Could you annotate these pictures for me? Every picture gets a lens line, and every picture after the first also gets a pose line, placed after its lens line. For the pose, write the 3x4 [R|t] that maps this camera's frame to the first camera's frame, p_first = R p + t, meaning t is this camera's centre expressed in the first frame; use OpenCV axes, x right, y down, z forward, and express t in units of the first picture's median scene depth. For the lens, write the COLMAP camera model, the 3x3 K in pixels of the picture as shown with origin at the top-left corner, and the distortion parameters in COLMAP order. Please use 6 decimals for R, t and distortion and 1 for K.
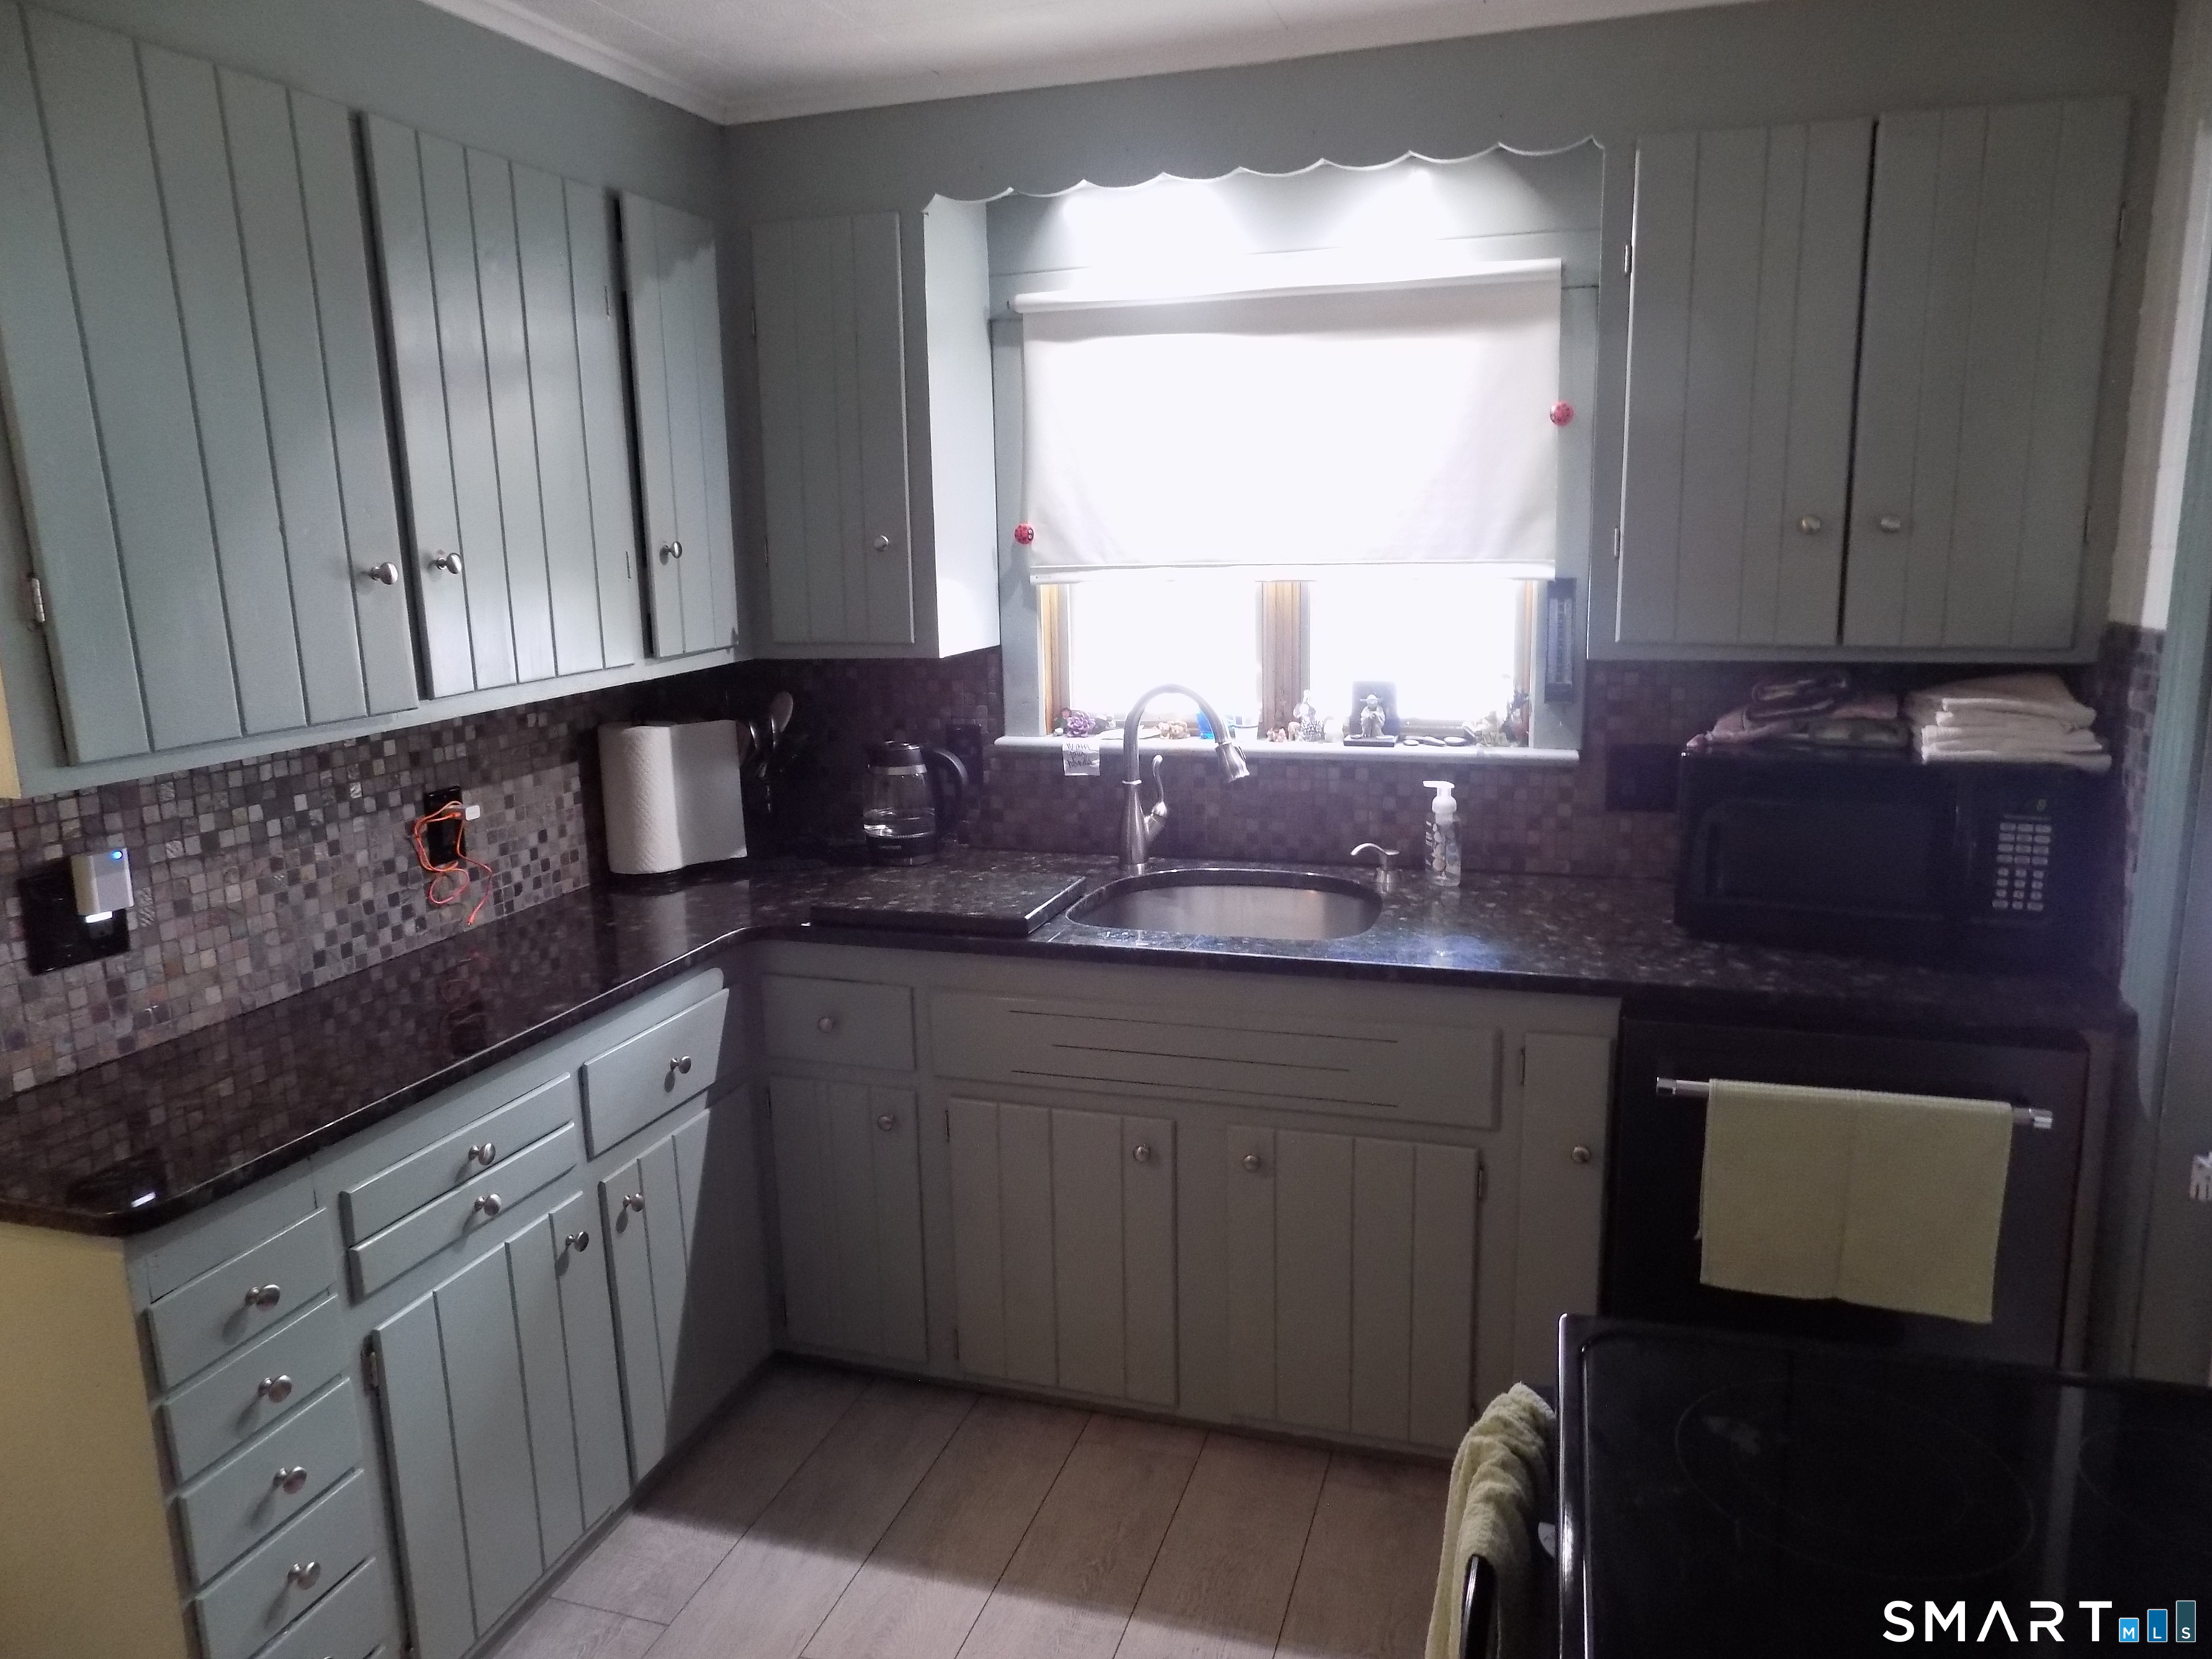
lens RADIAL K [[1514.8, 0, 1106.0], [0, 1514.8, 829.5], [0, 0, 1]] dist [-0.069351, 0.078761]
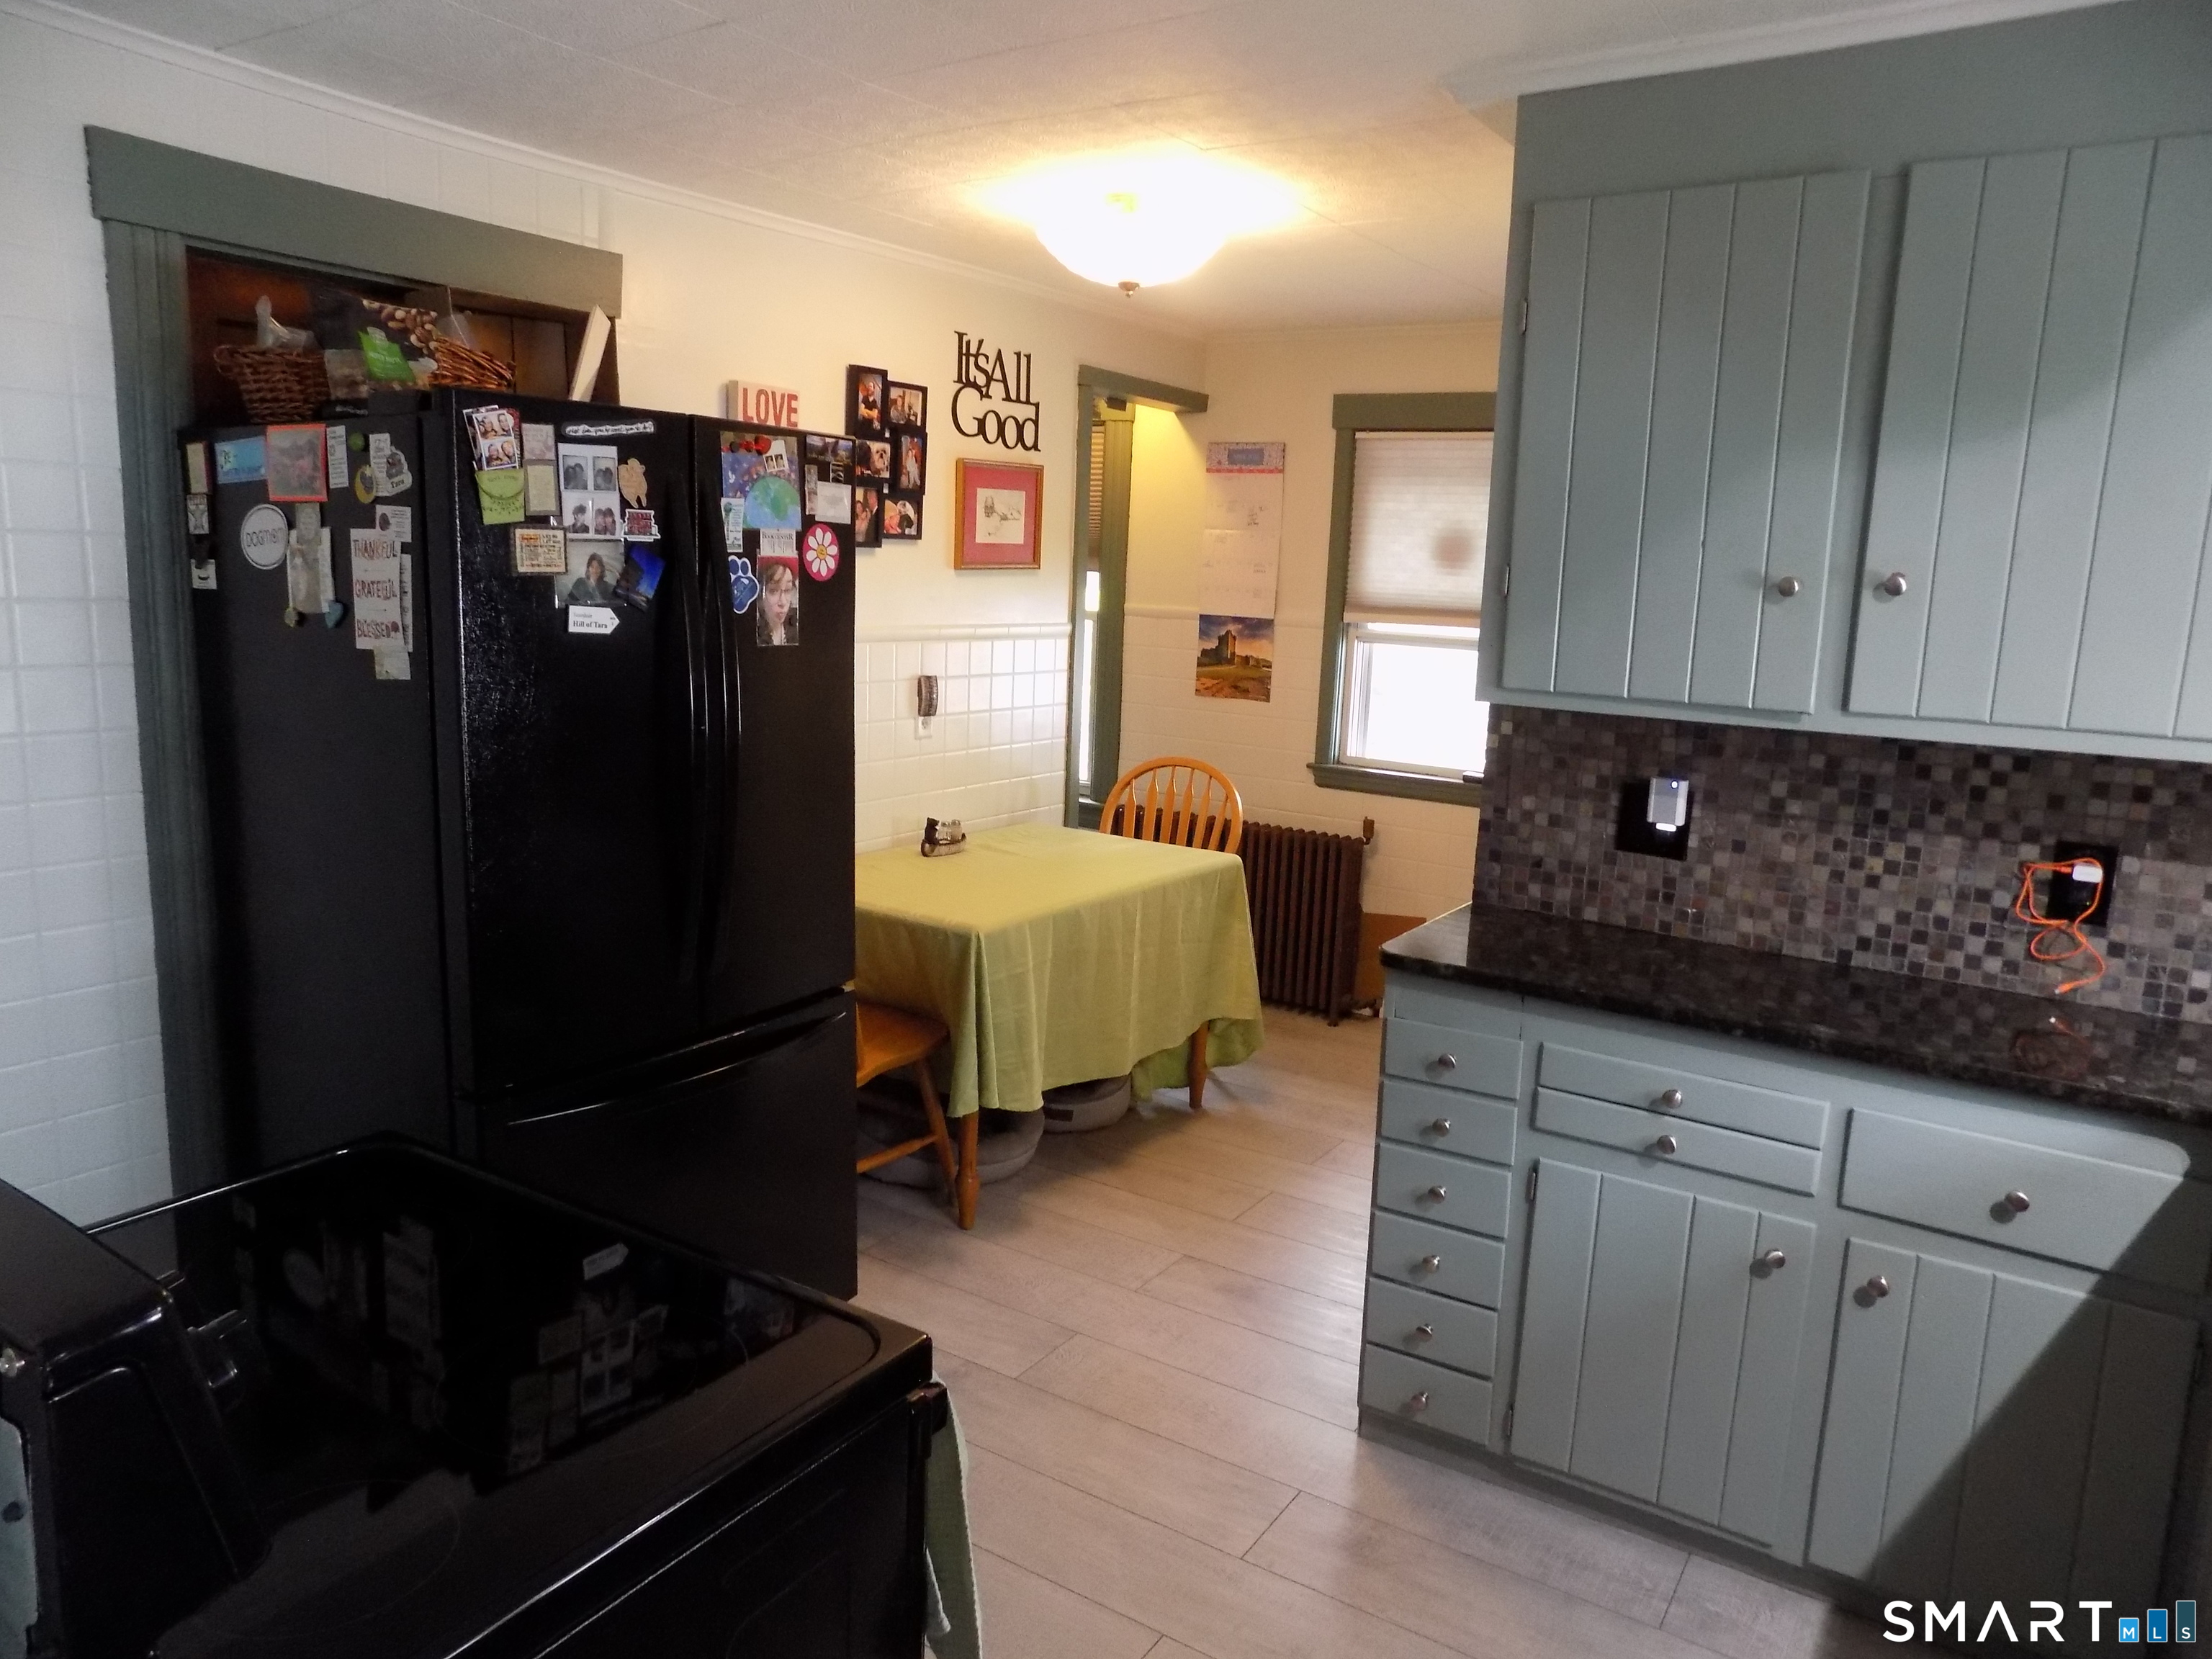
lens RADIAL K [[1514.8, 0, 1106.0], [0, 1514.8, 829.5], [0, 0, 1]] dist [-0.069351, 0.078761]
pose [[-0.242372, 0.198242, -0.949714, 0.633926], [-0.227418, 0.940018, 0.254256, -0.145101], [0.943152, 0.277607, -0.182751, 0.660240]]
